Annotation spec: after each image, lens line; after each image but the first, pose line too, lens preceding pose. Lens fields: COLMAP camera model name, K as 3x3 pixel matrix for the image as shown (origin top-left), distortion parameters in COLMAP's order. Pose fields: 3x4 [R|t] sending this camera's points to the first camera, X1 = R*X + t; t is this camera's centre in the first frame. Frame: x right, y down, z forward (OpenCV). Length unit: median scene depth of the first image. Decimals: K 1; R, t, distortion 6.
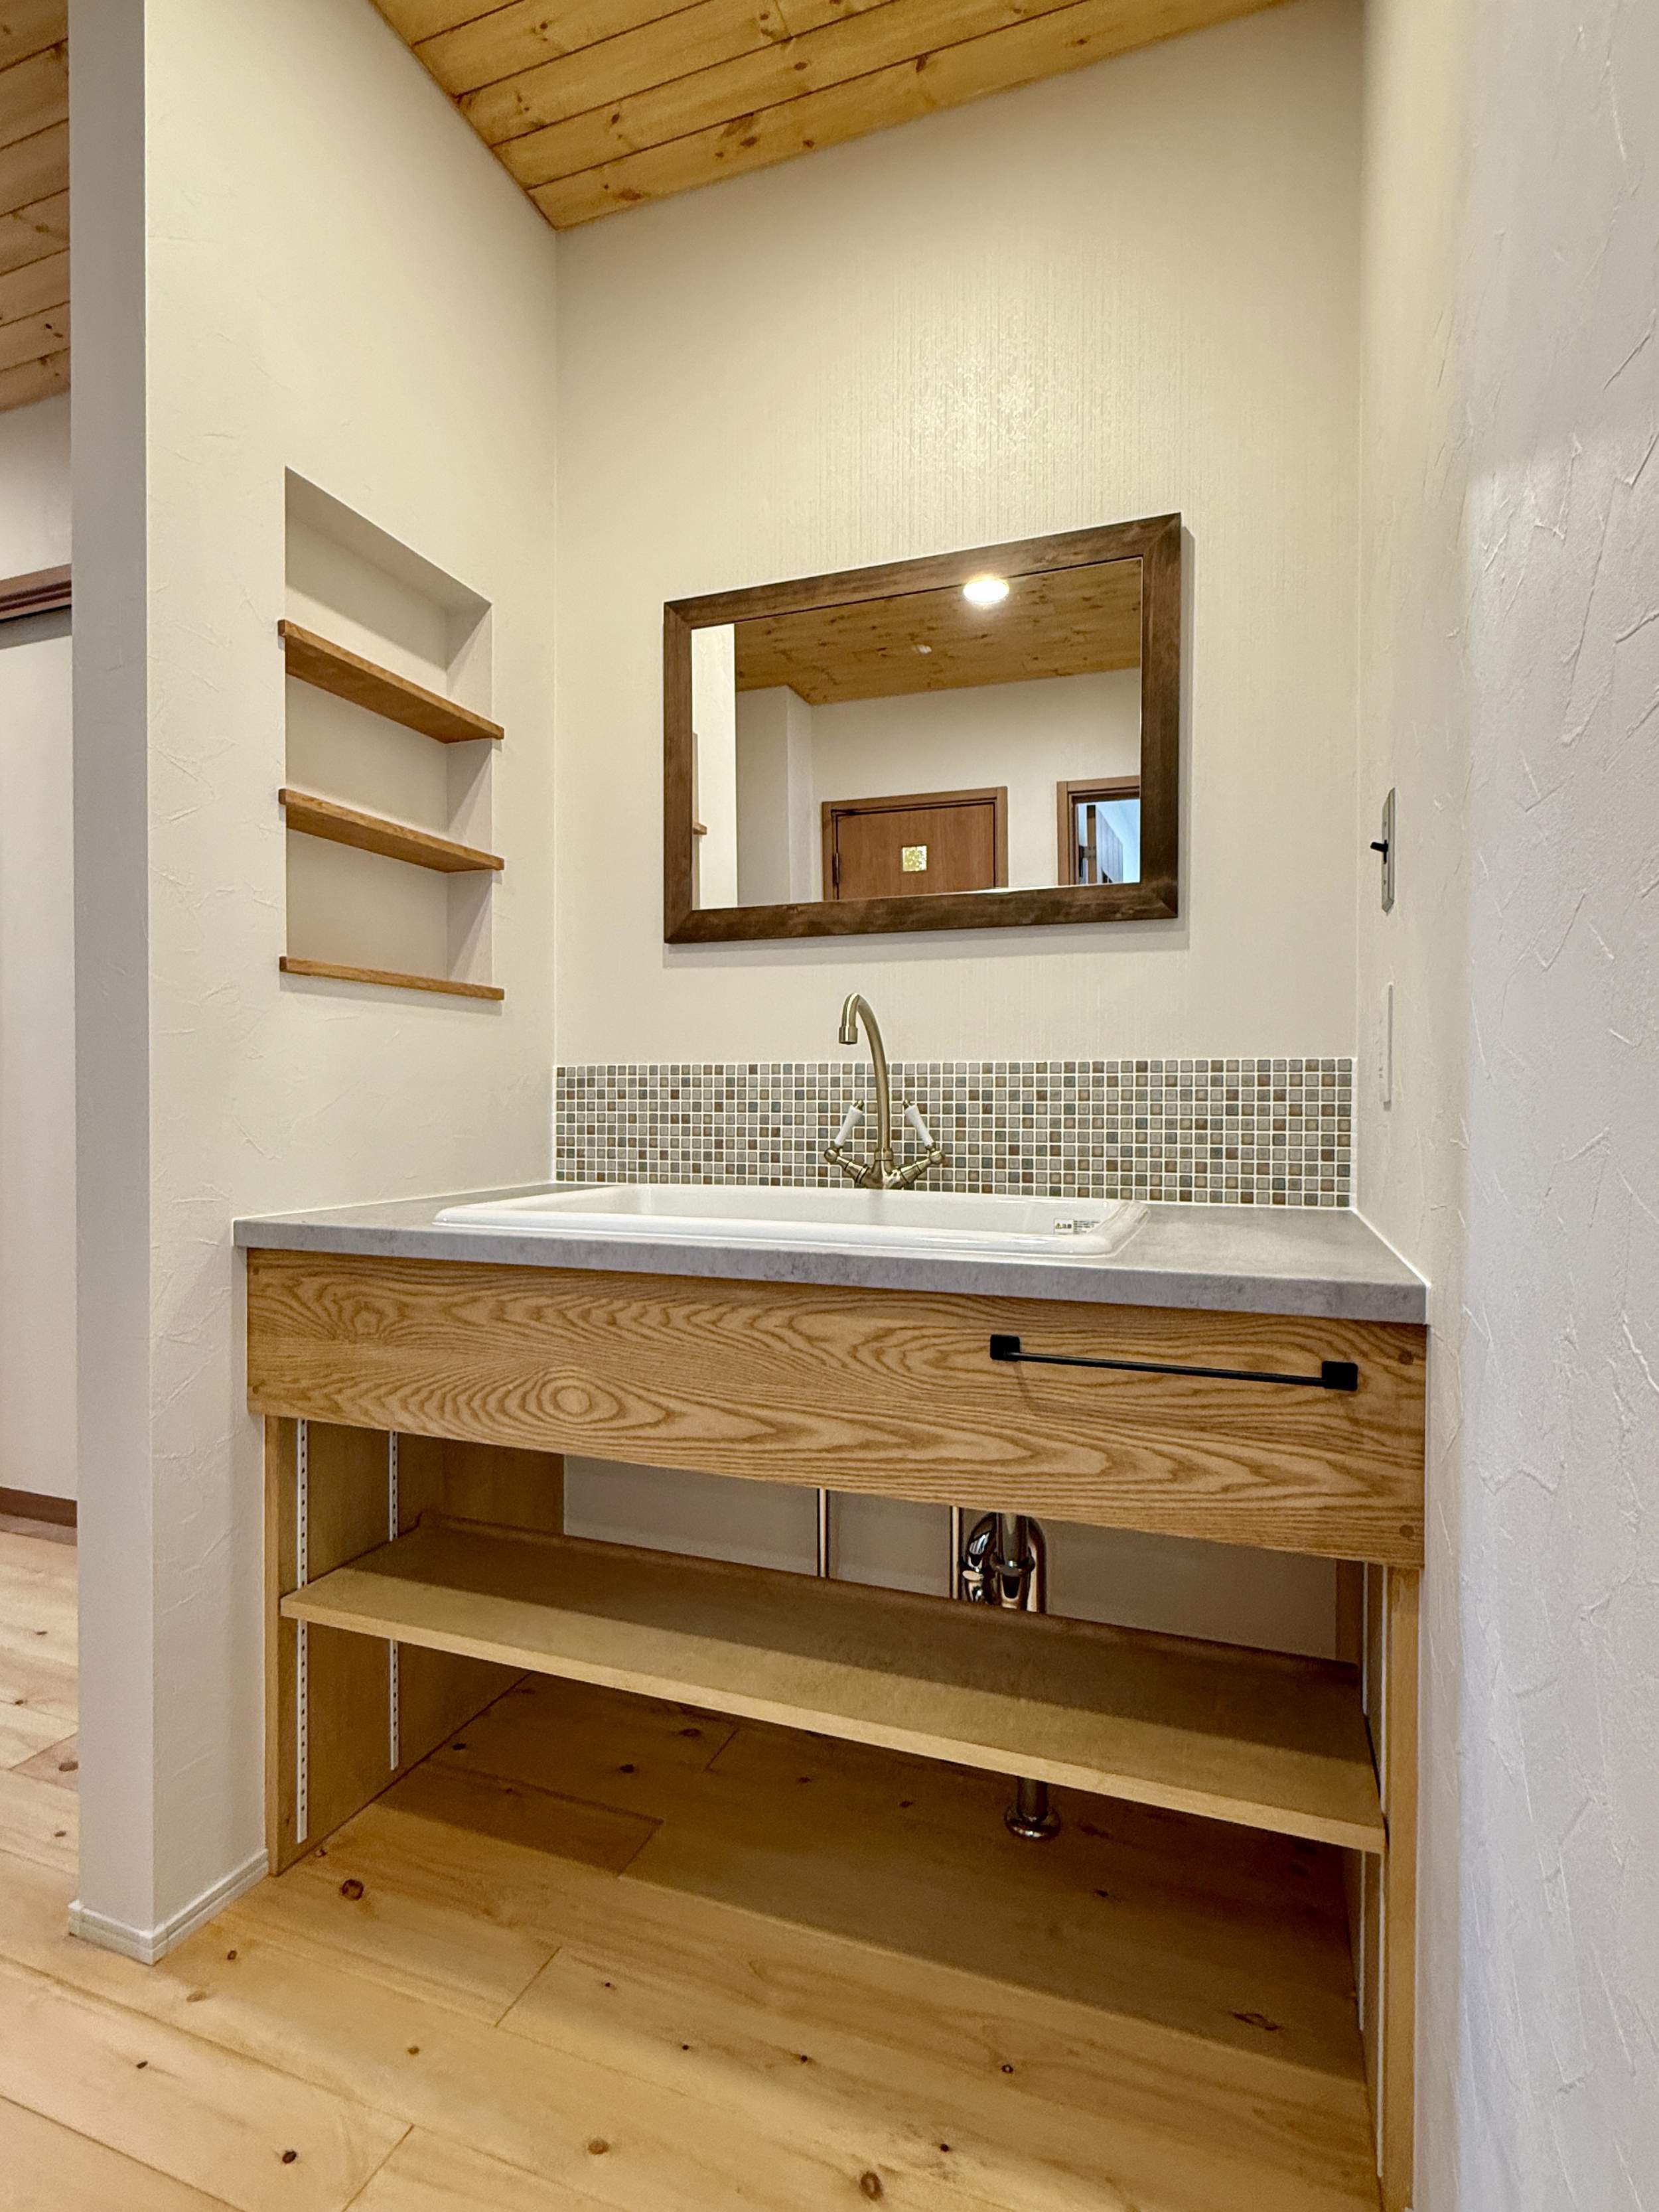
lens RADIAL K [[1095.2, 0, 829.5], [0, 1095.2, 1106.0], [0, 0, 1]] dist [-0.002680, -0.000466]
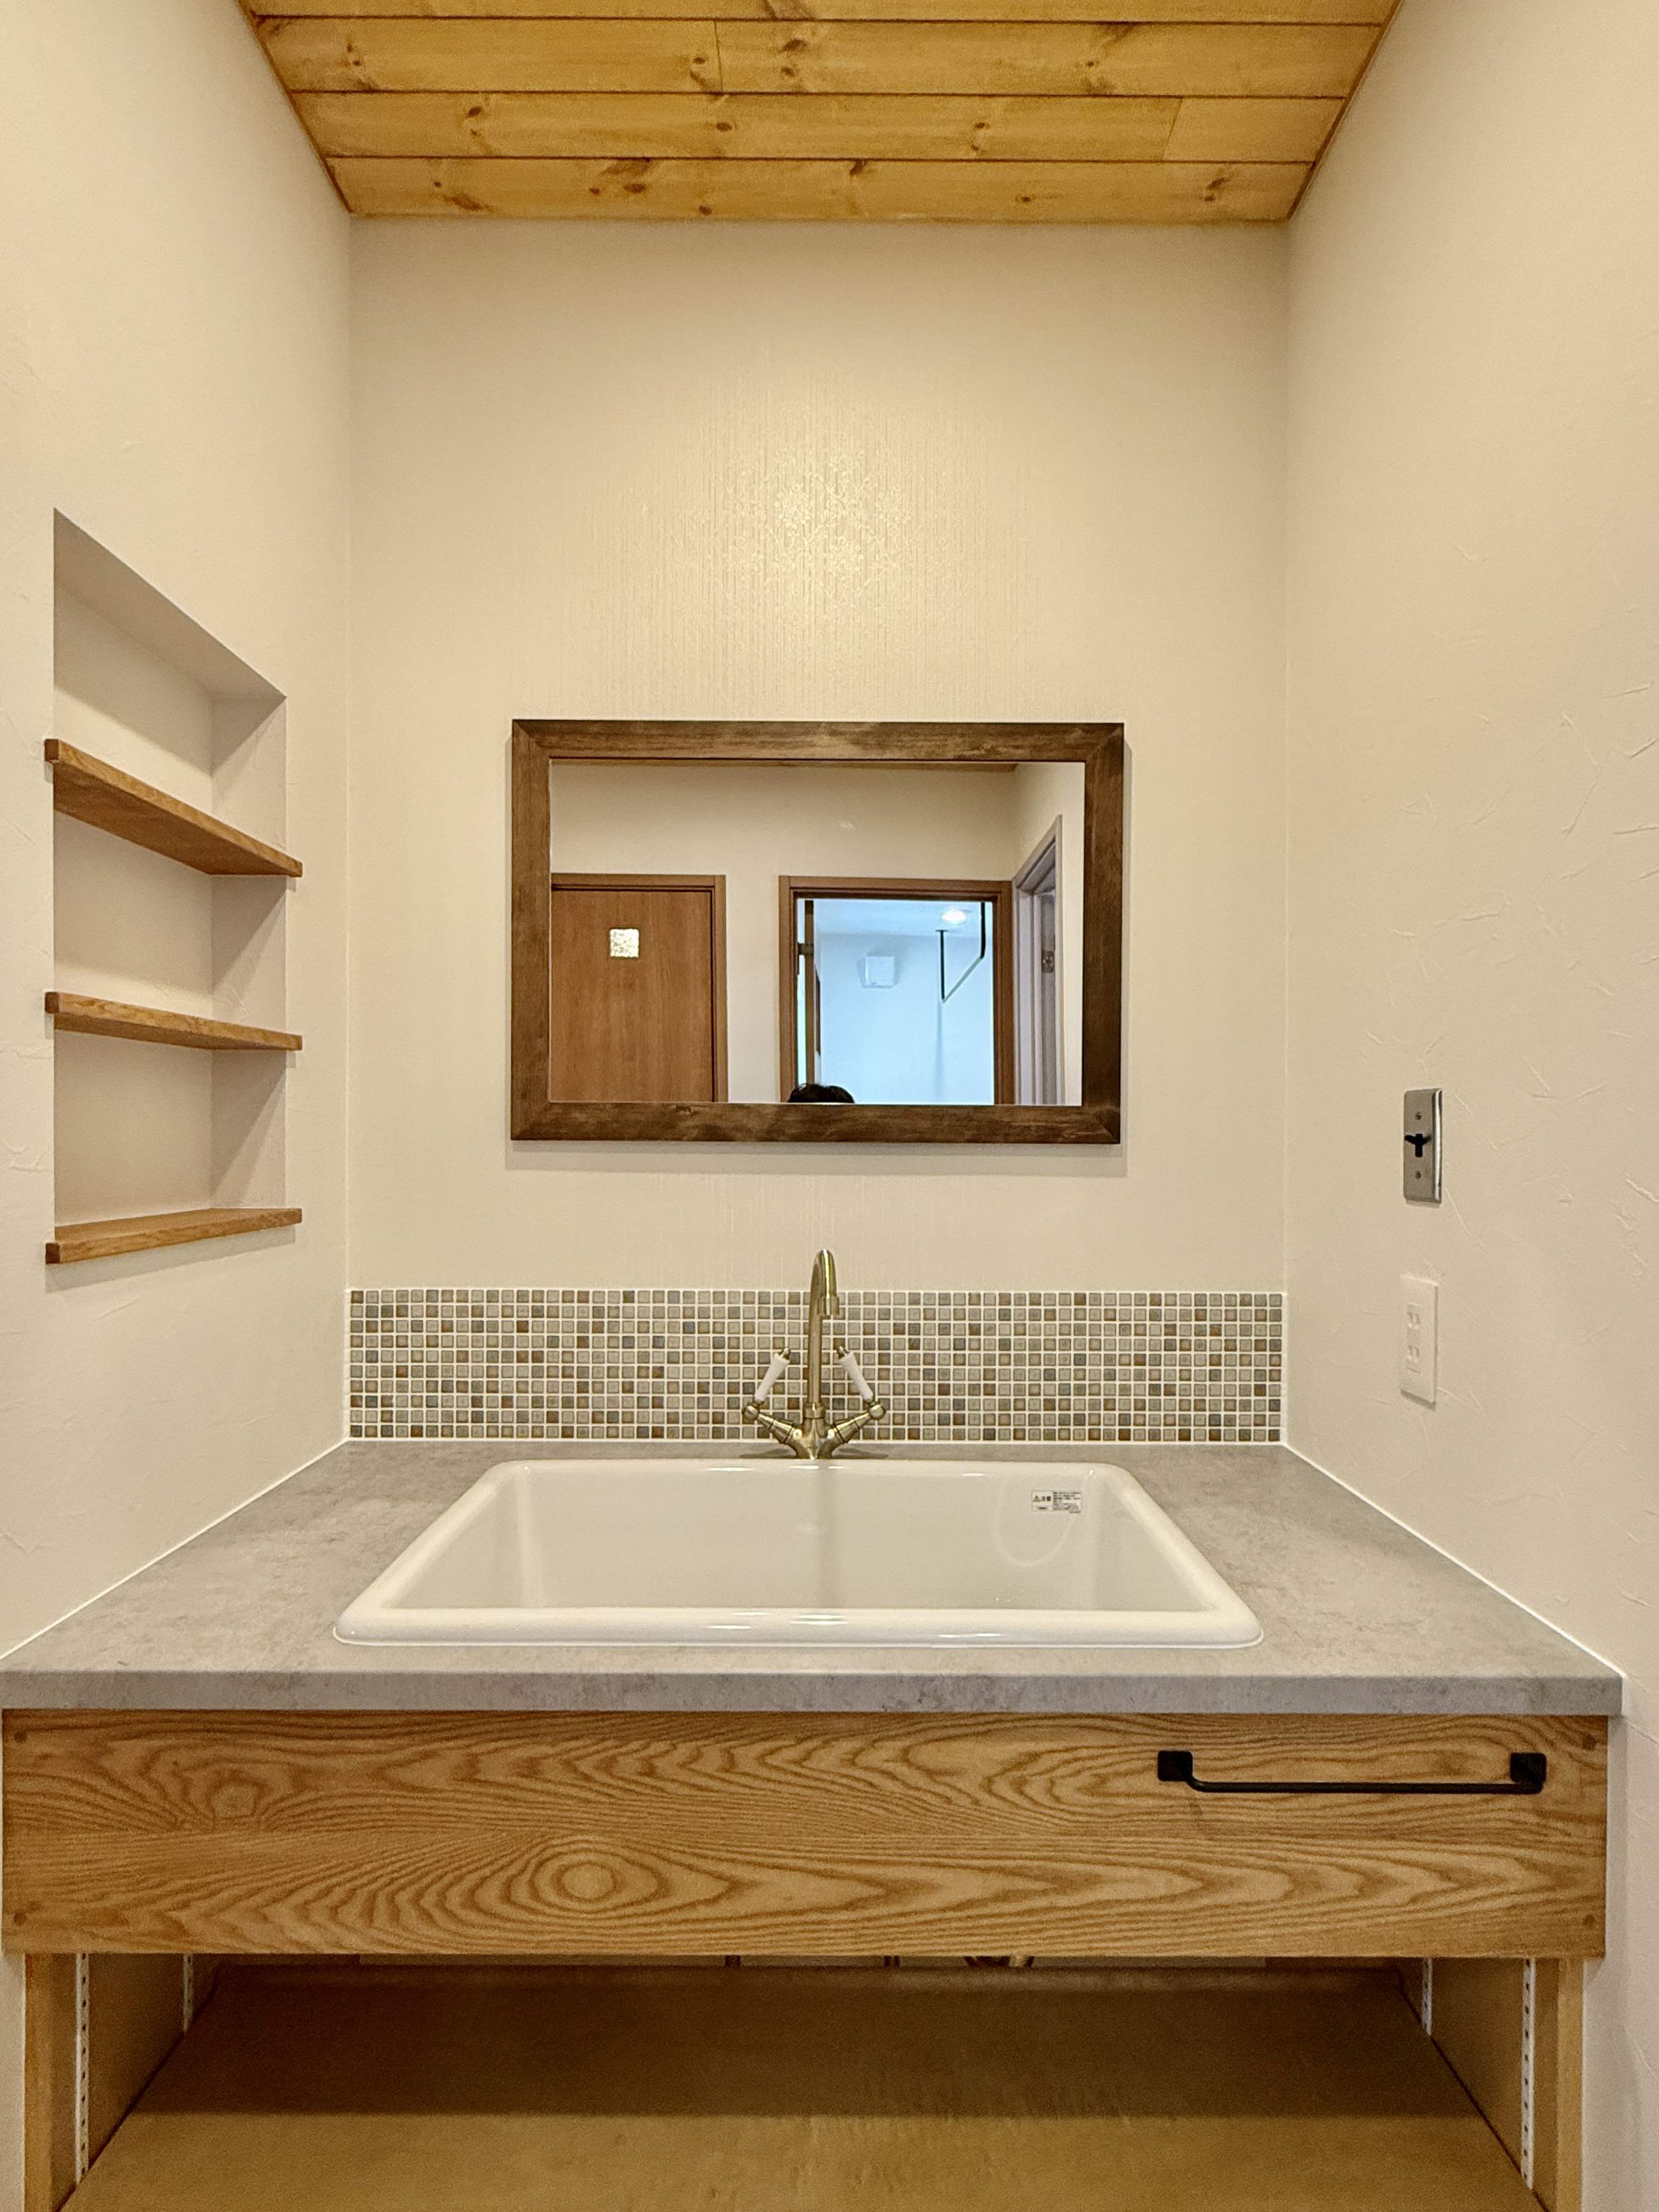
lens RADIAL K [[1122.2, 0, 828.3], [0, 1122.2, 1136.3], [0, 0, 1]] dist [-0.001390, -0.000140]
pose [[0.936871, 0.000937, 0.349673, -0.262504], [0.000921, 0.999986, -0.005147, -0.175523], [-0.349673, 0.005144, 0.936858, 0.171913]]
